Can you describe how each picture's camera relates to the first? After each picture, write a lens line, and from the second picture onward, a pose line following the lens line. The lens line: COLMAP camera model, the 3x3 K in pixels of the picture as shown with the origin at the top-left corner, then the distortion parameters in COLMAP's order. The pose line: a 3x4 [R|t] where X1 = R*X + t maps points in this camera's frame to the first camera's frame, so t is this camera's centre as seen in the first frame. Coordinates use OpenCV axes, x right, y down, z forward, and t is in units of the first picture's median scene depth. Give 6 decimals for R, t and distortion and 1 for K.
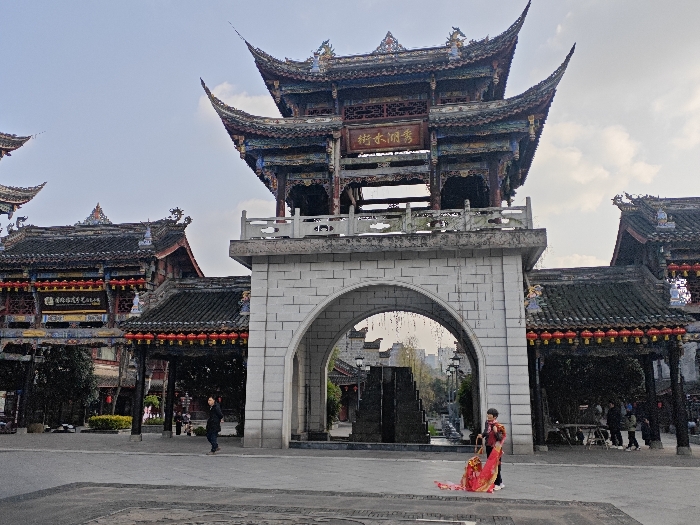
lens RADIAL K [[607.3, 0, 338.4], [0, 607.3, 263.8], [0, 0, 1]] dist [0.052433, -0.078174]
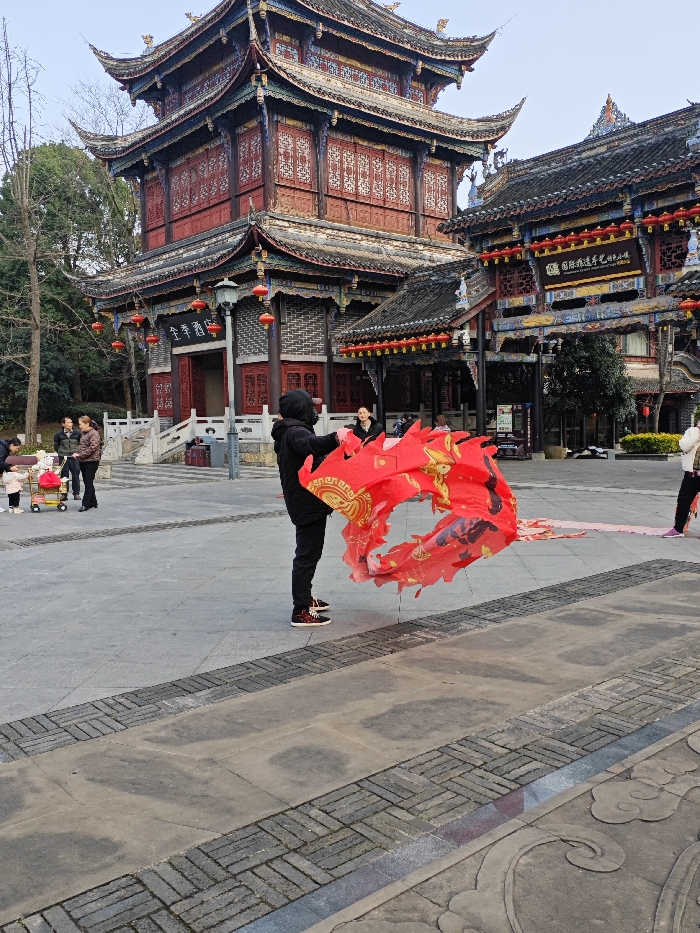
lens RADIAL K [[809.5, 0, 347.5], [0, 809.5, 469.4], [0, 0, 1]] dist [0.052433, -0.078174]
pose [[0.773832, 0.005961, -0.633363, -0.085028], [0.174342, 0.959325, 0.222037, 0.034412], [0.608924, -0.282241, 0.741317, 0.149375]]
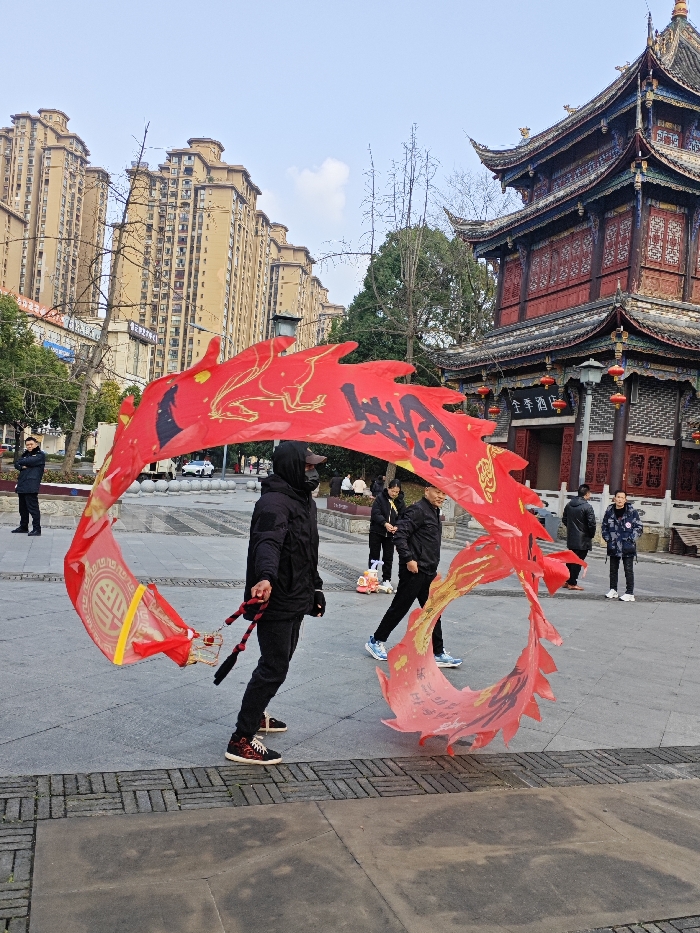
lens RADIAL K [[809.5, 0, 356.9], [0, 809.5, 478.5], [0, 0, 1]] dist [0.052433, -0.078174]
pose [[0.507672, 0.026669, -0.861138, -0.099178], [0.115612, 0.988372, 0.098767, 0.022094], [0.853758, -0.149699, 0.498685, 0.099233]]
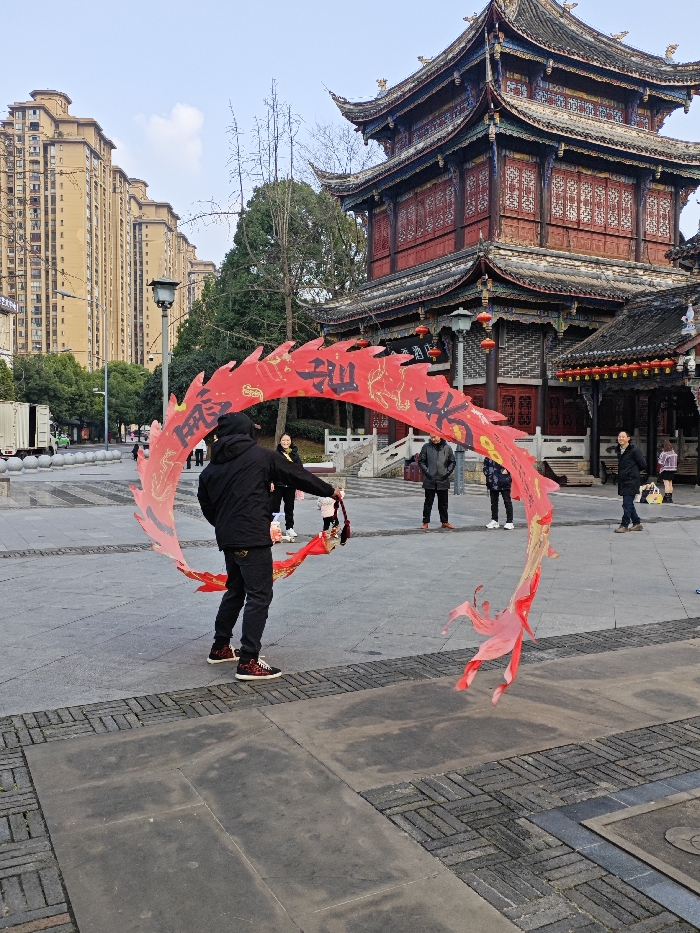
lens RADIAL K [[809.5, 0, 359.9], [0, 809.5, 477.3], [0, 0, 1]] dist [0.052433, -0.078174]
pose [[0.627407, 0.024969, -0.778291, -0.078232], [0.175050, 0.969381, 0.172213, 0.018760], [0.758761, -0.244288, 0.603826, 0.080275]]
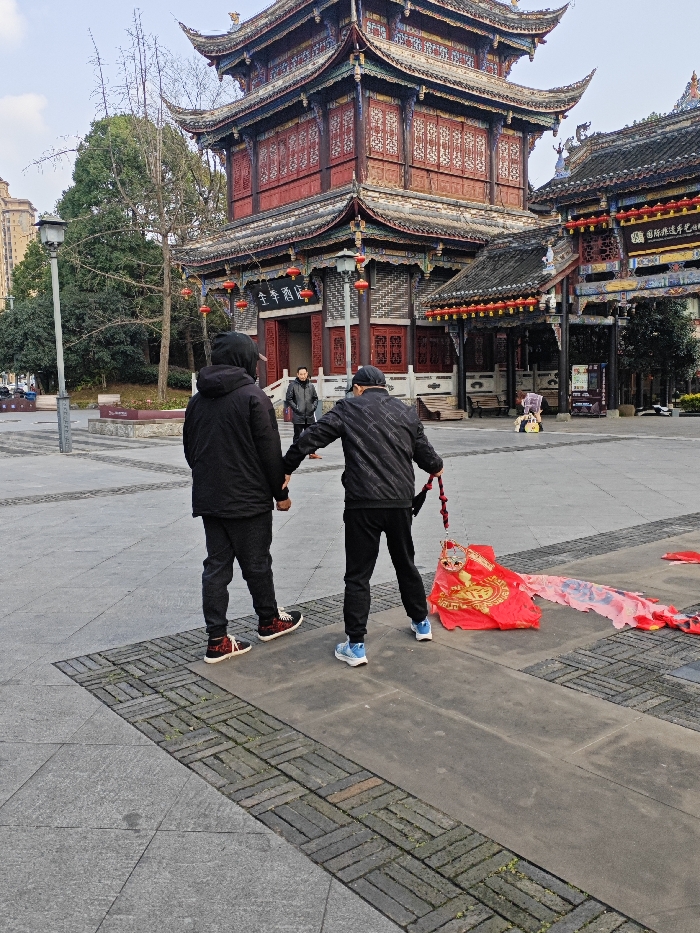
lens RADIAL K [[809.5, 0, 346.0], [0, 809.5, 460.6], [0, 0, 1]] dist [0.052433, -0.078174]
pose [[0.759609, 0.028643, -0.649749, -0.107710], [0.178641, 0.951416, 0.250787, 0.009644], [0.625365, -0.306572, 0.717588, 0.028686]]
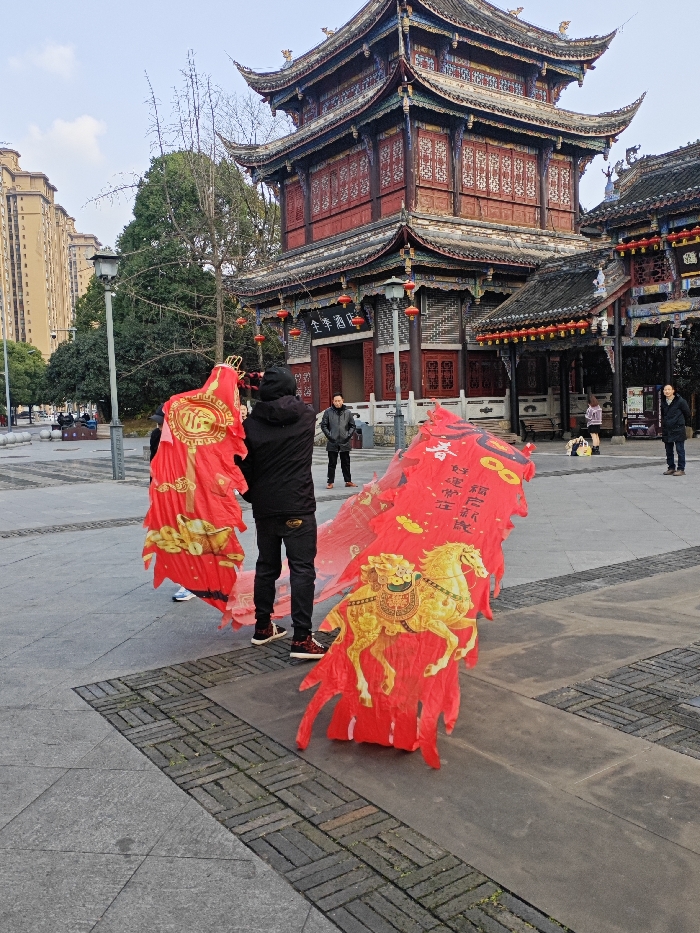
lens RADIAL K [[809.5, 0, 362.4], [0, 809.5, 456.5], [0, 0, 1]] dist [0.052433, -0.078174]
pose [[0.724512, -0.001646, -0.689260, -0.099722], [0.198542, 0.958111, 0.206409, 0.010853], [0.660048, -0.286393, 0.694490, 0.033817]]
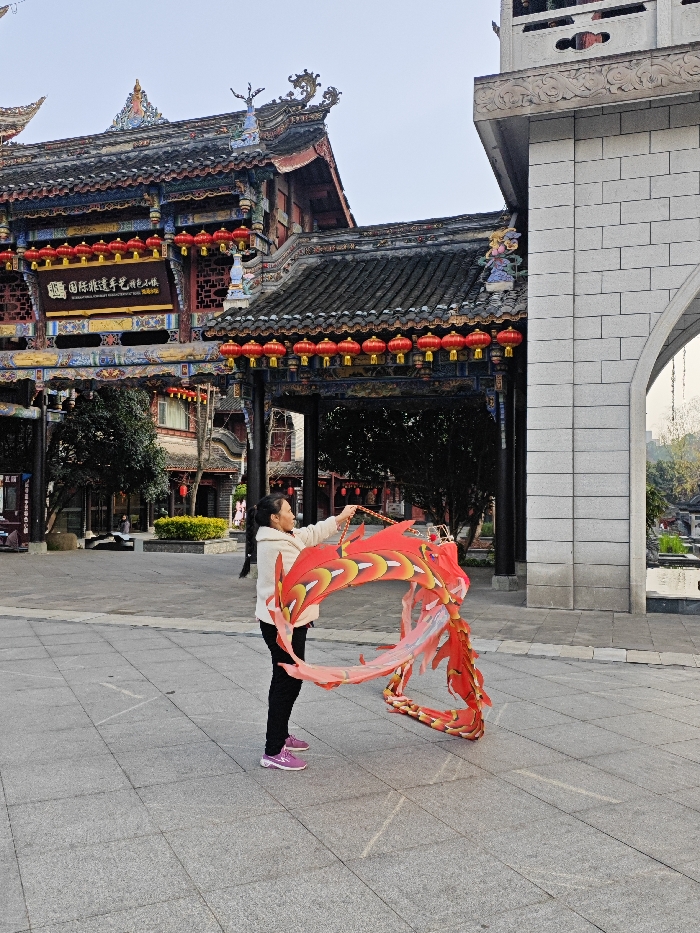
lens RADIAL K [[809.5, 0, 339.9], [0, 809.5, 473.8], [0, 0, 1]] dist [0.052433, -0.078174]
pose [[0.988728, -0.003464, -0.149682, -0.159326], [0.032813, 0.980441, 0.194056, 0.085902], [0.146083, -0.196780, 0.969504, 0.387453]]
